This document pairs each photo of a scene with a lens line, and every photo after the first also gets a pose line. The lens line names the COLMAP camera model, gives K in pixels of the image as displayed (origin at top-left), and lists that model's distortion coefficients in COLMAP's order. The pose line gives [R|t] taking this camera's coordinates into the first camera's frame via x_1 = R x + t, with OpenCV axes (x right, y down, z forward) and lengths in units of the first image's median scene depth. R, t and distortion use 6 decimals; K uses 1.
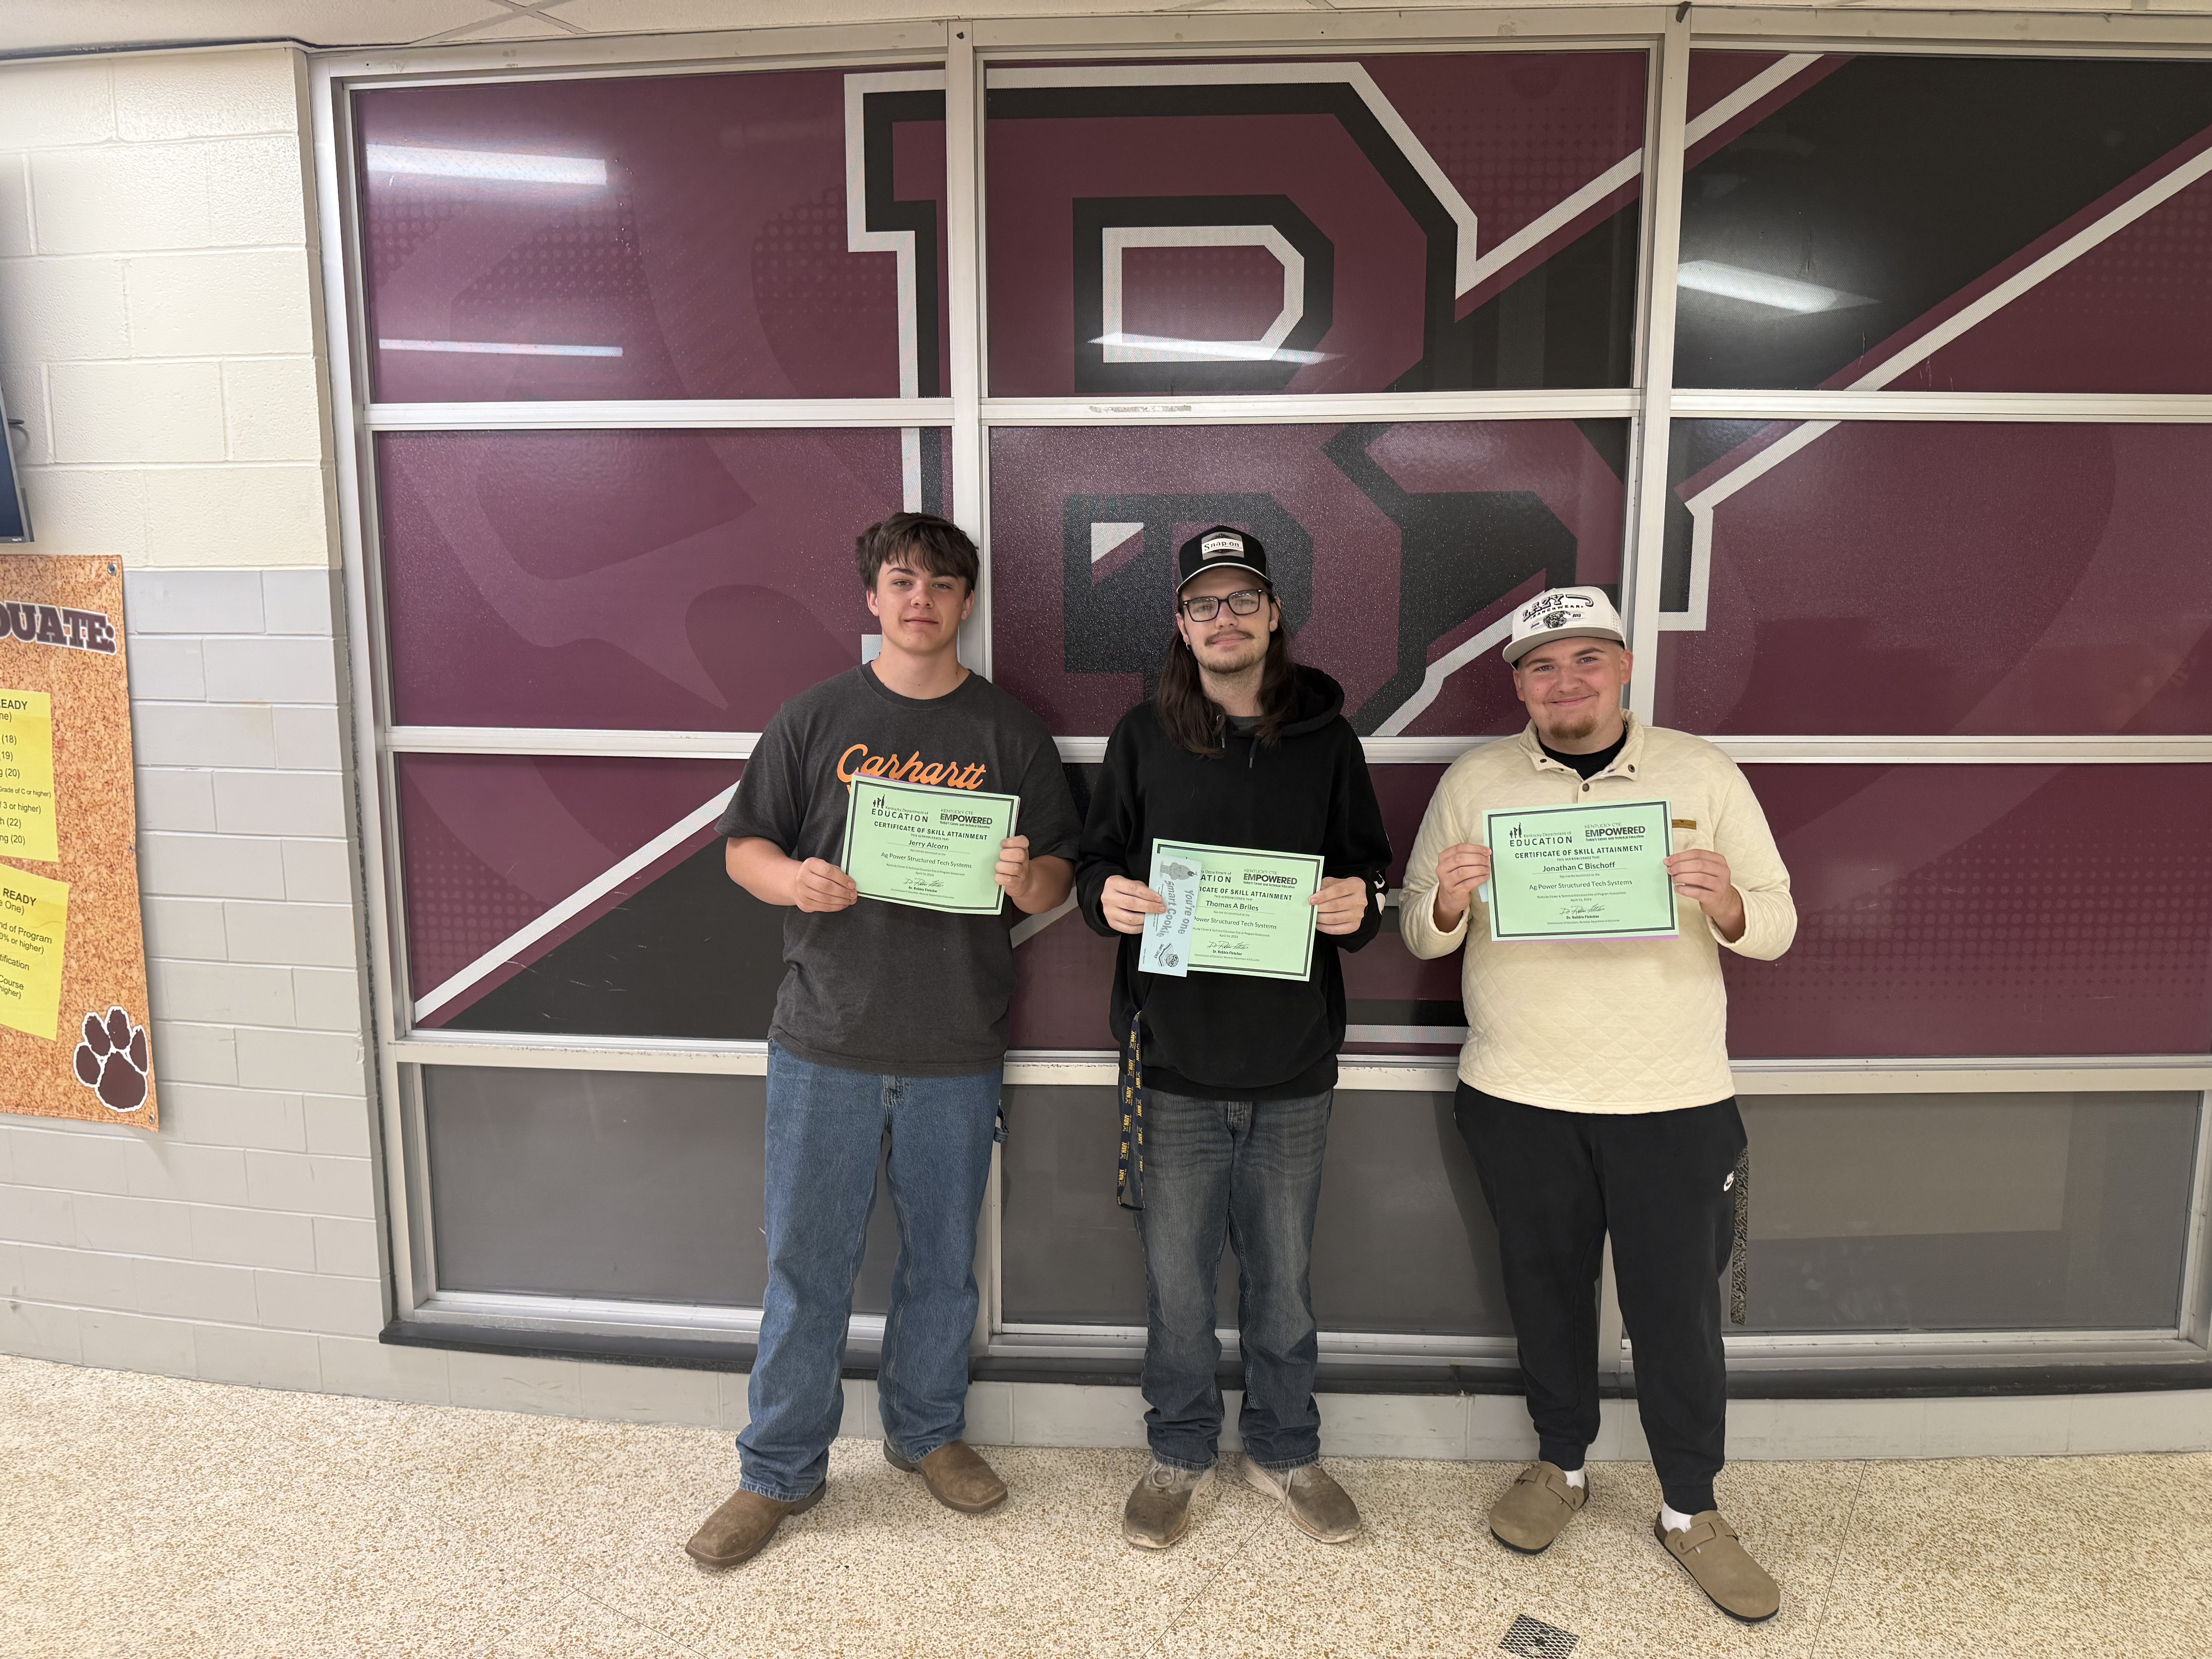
lens RADIAL K [[1551.3, 0, 1100.8], [0, 1551.3, 830.5], [0, 0, 1]] dist [-0.007552, -0.008967]
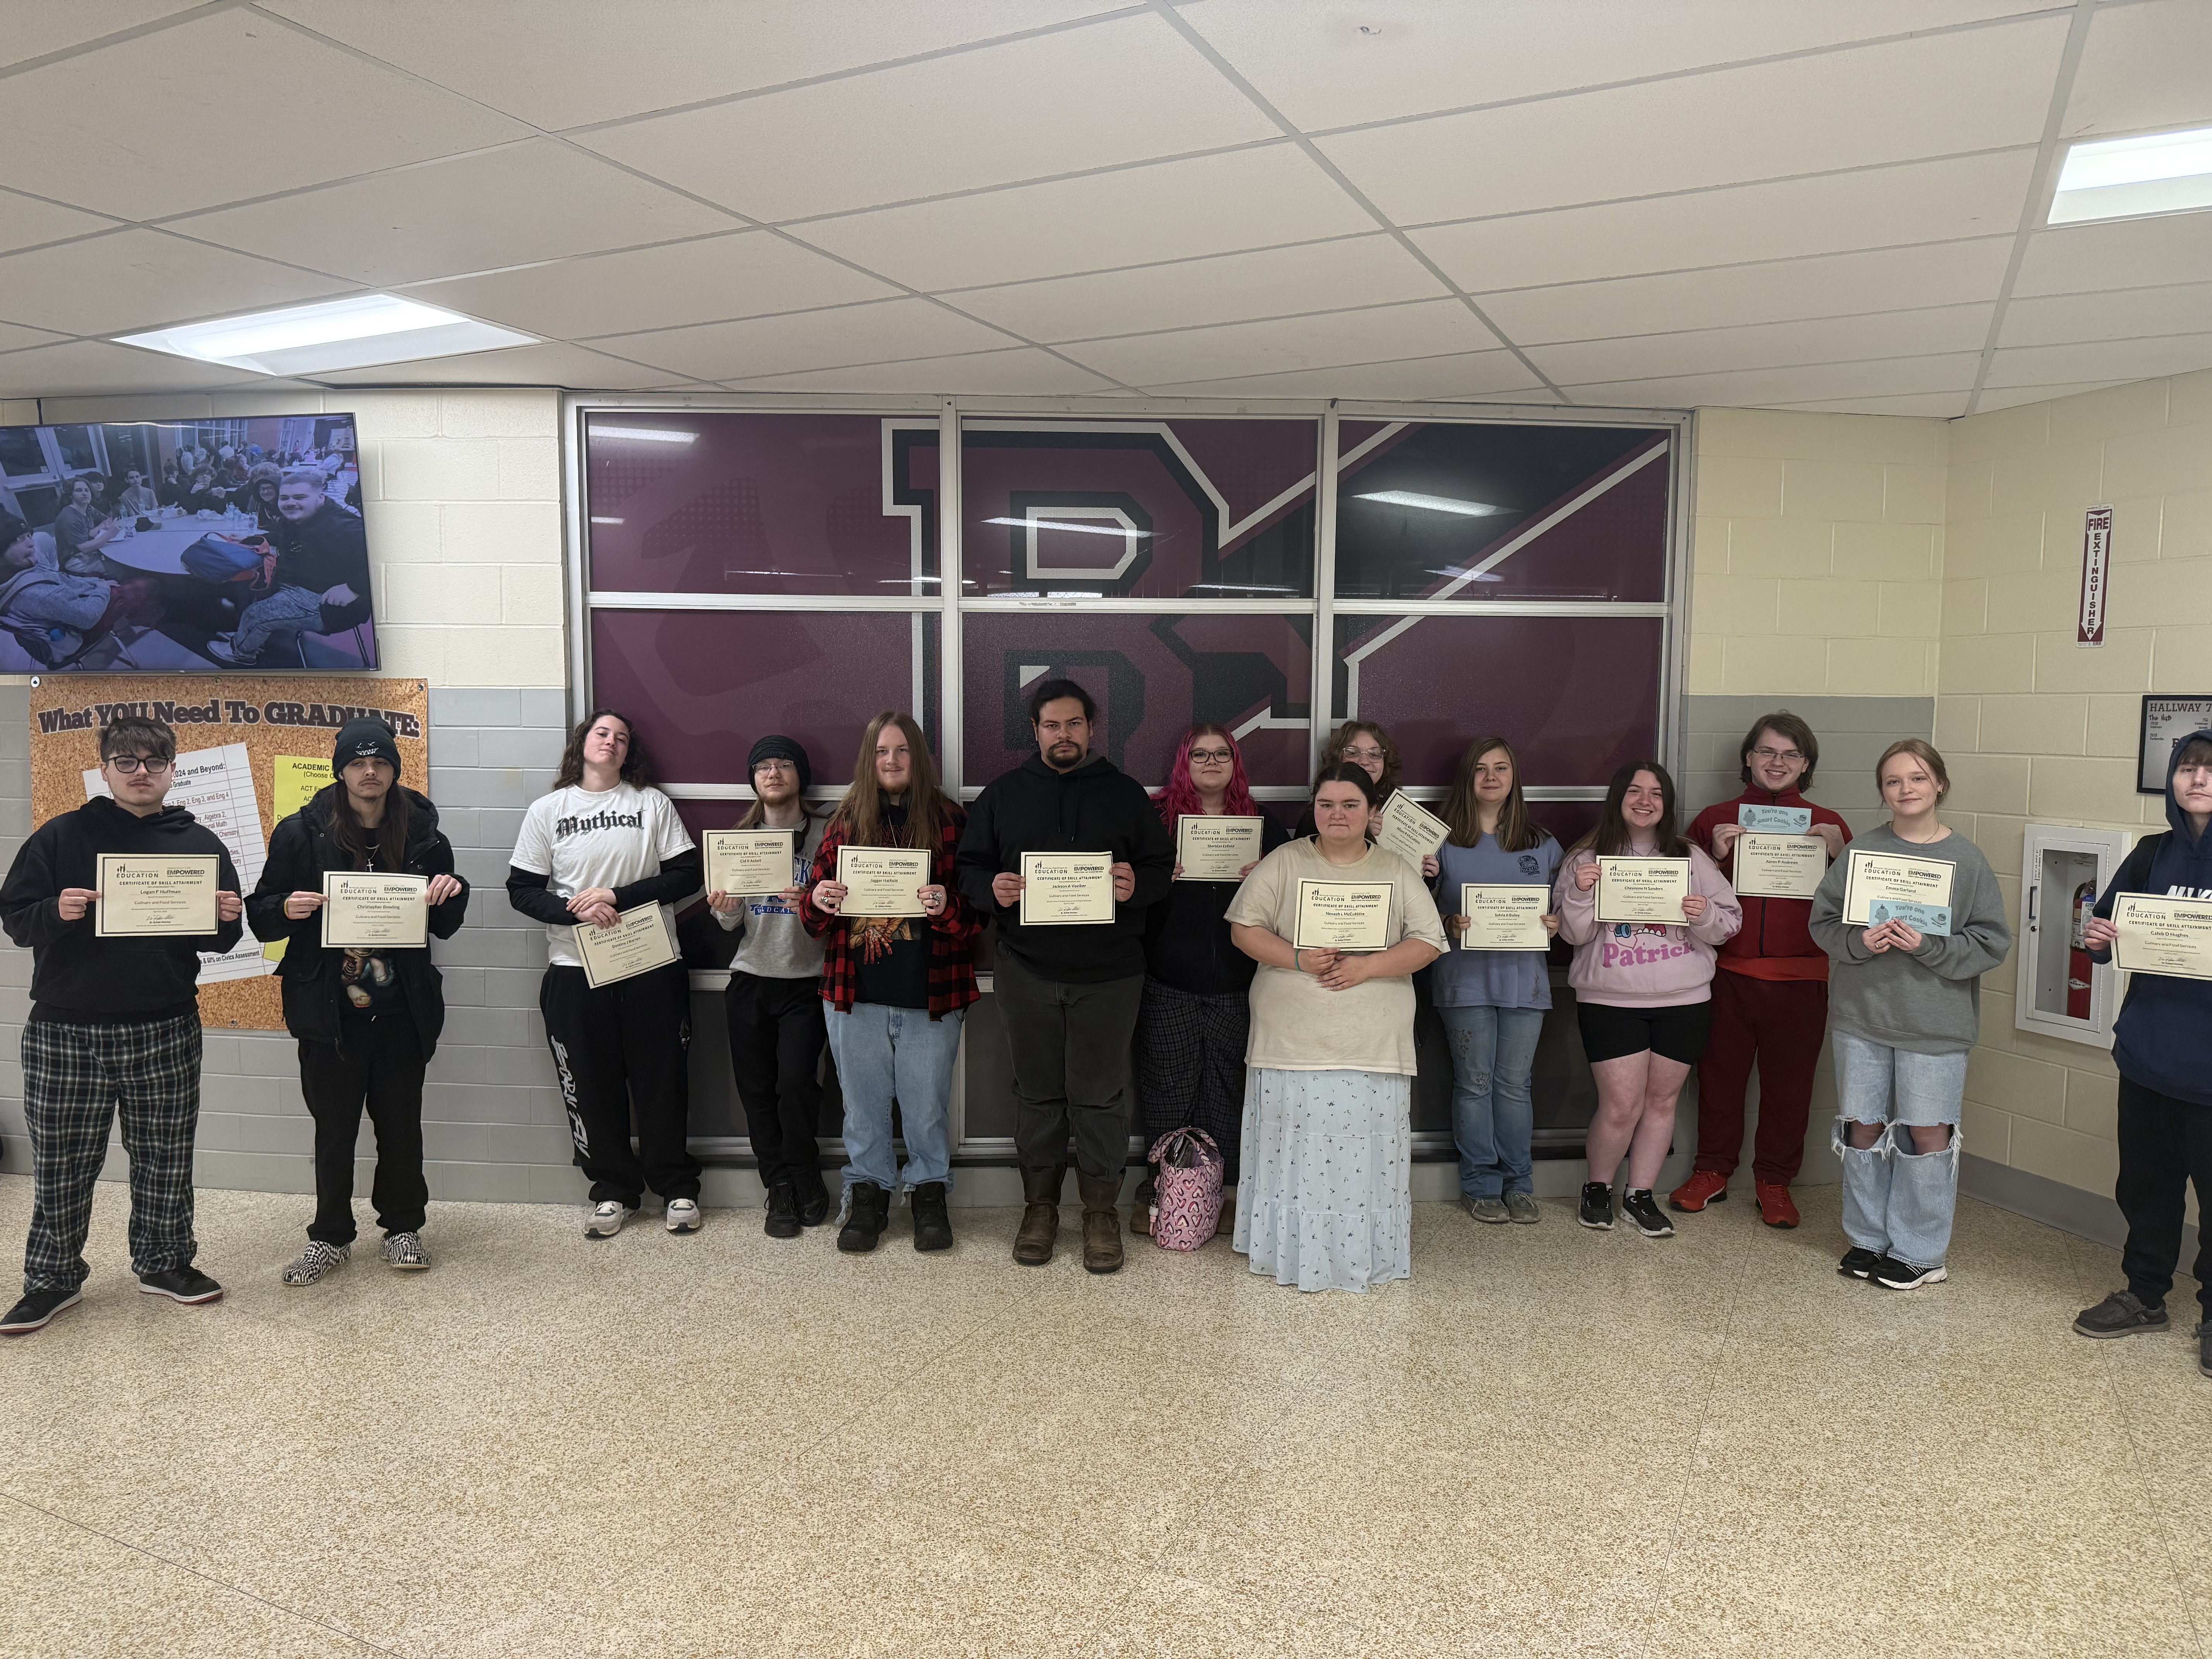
lens RADIAL K [[1551.3, 0, 1099.4], [0, 1551.3, 831.9], [0, 0, 1]] dist [-0.007552, -0.008967]
pose [[0.994533, -0.002539, 0.104388, -0.101201], [0.009636, 0.997670, -0.067535, 0.111727], [-0.103973, 0.068172, 0.992241, -0.763344]]
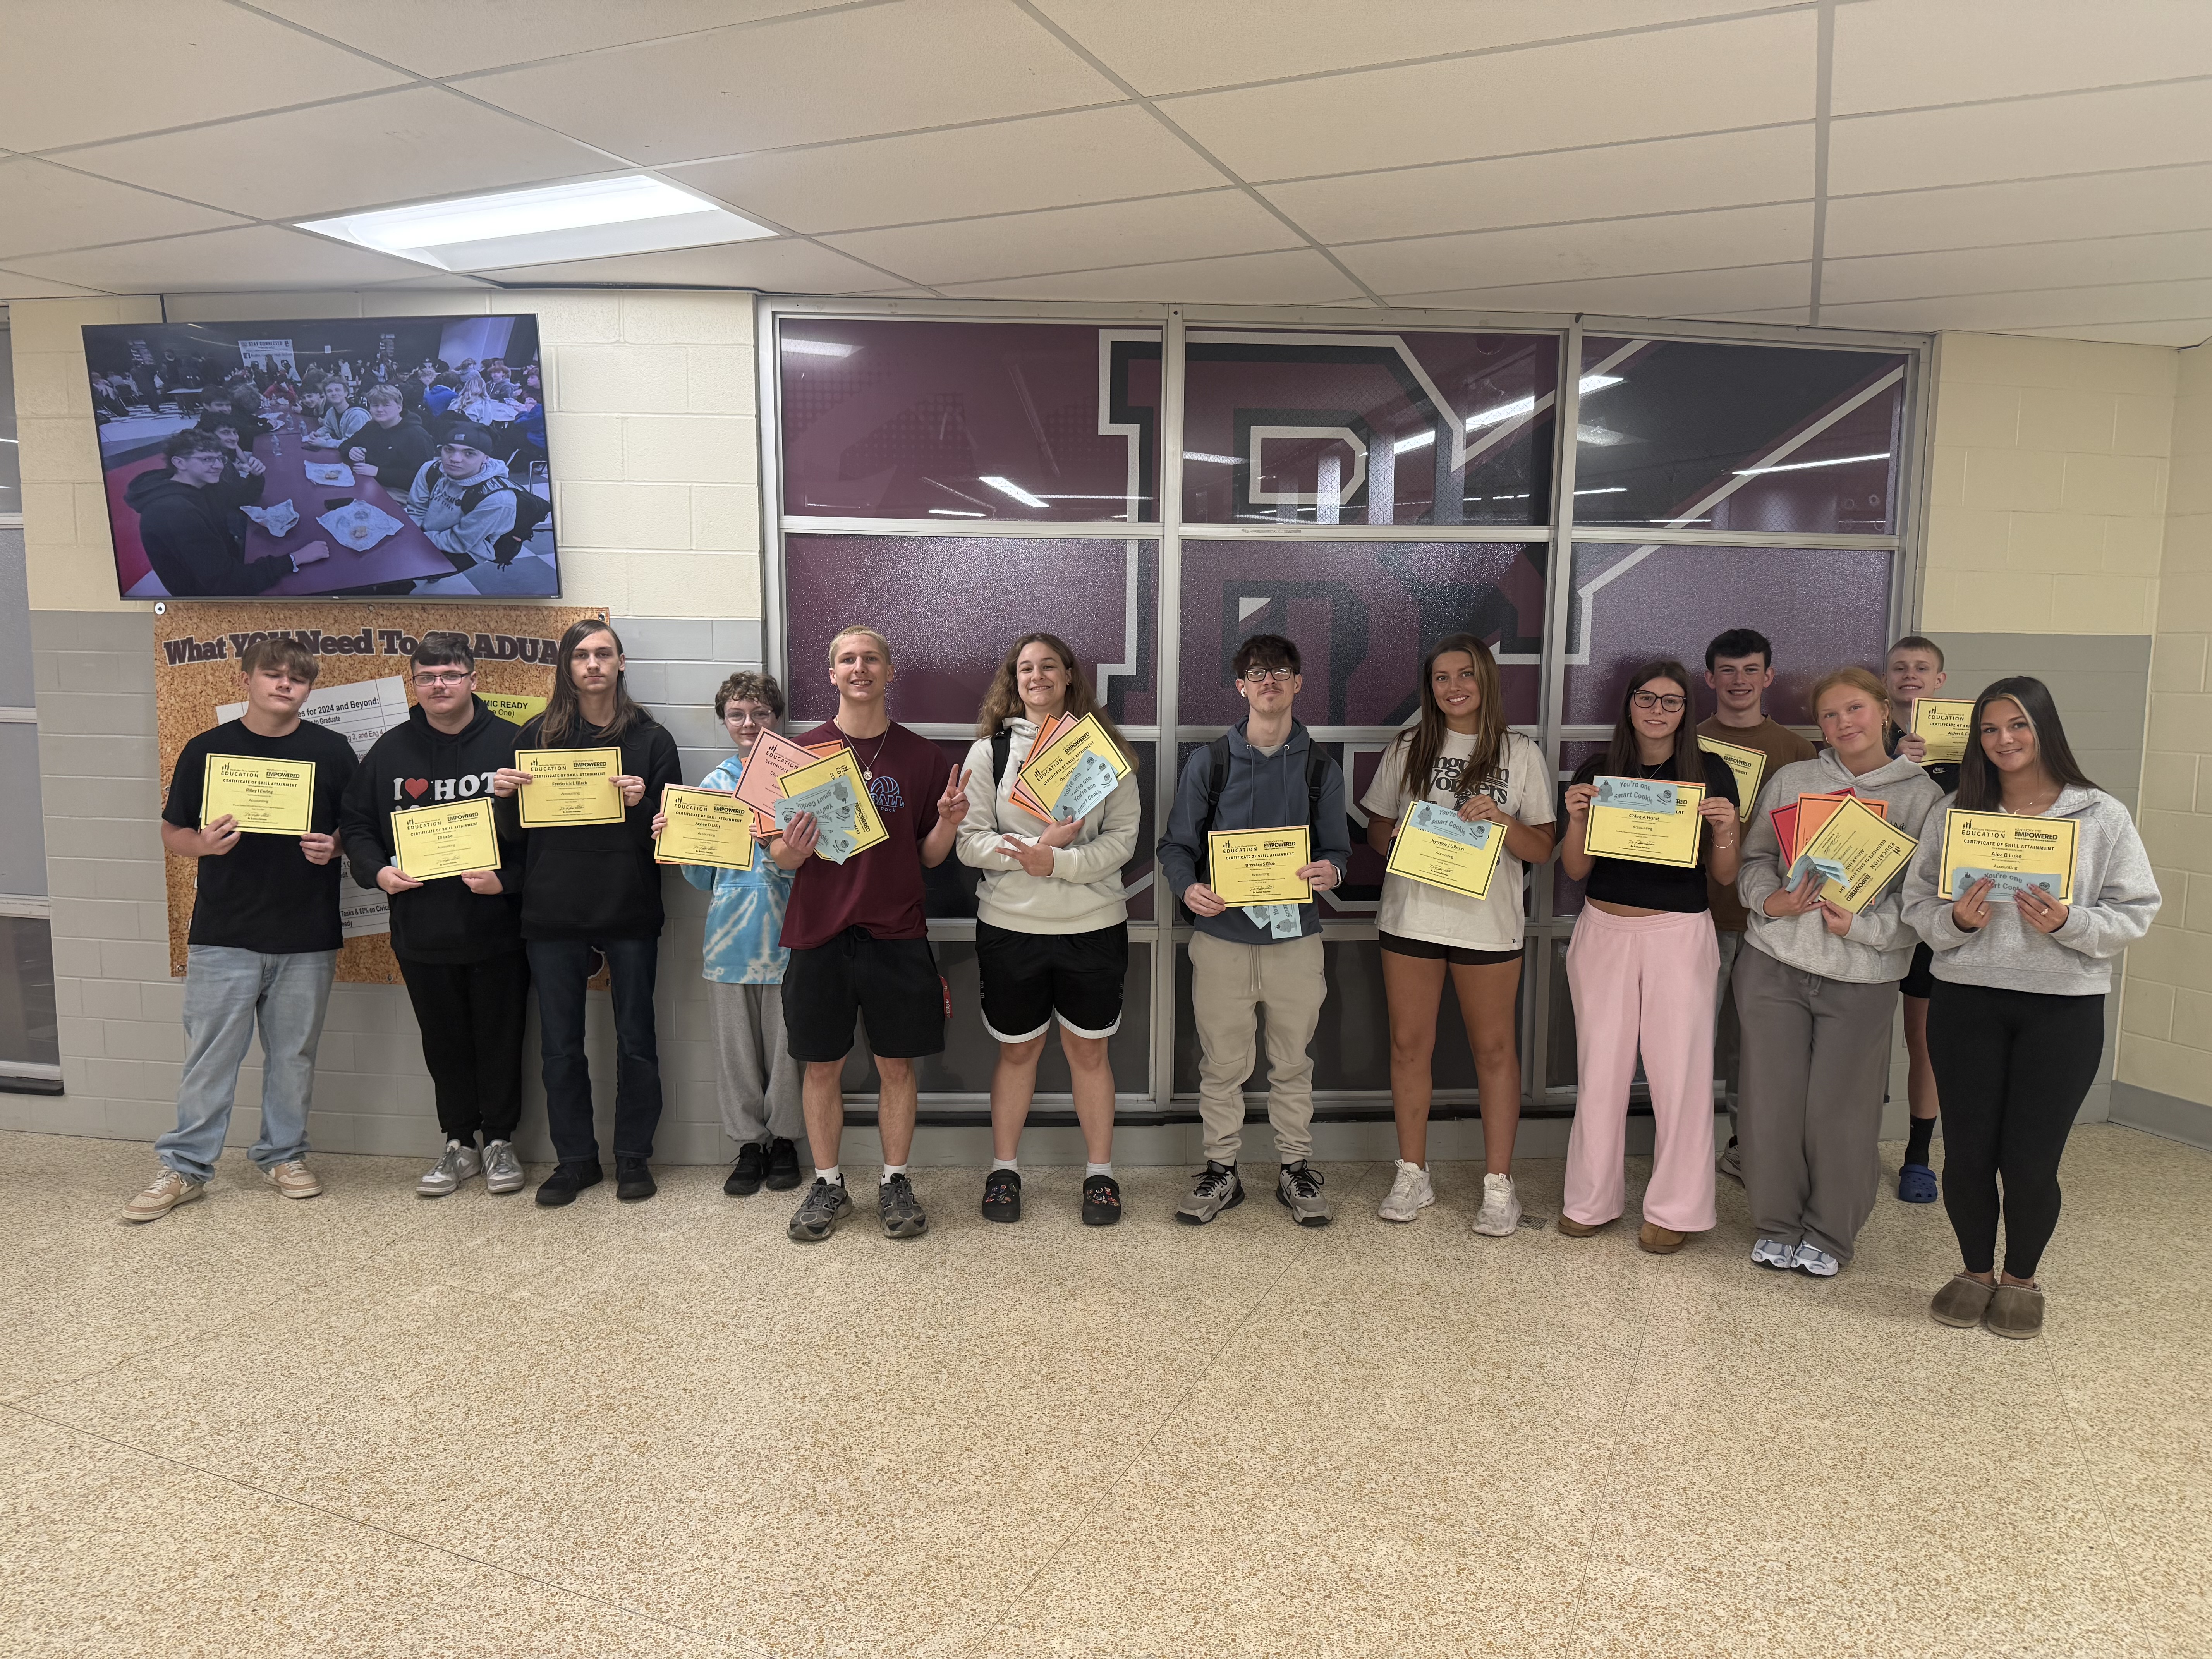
lens RADIAL K [[1551.3, 0, 1094.8], [0, 1551.3, 837.9], [0, 0, 1]] dist [-0.007552, -0.008967]
pose [[0.988917, -0.008700, 0.148213, -0.417187], [0.012374, 0.999638, -0.023887, 0.100027], [-0.147952, 0.025457, 0.988667, -0.631141]]
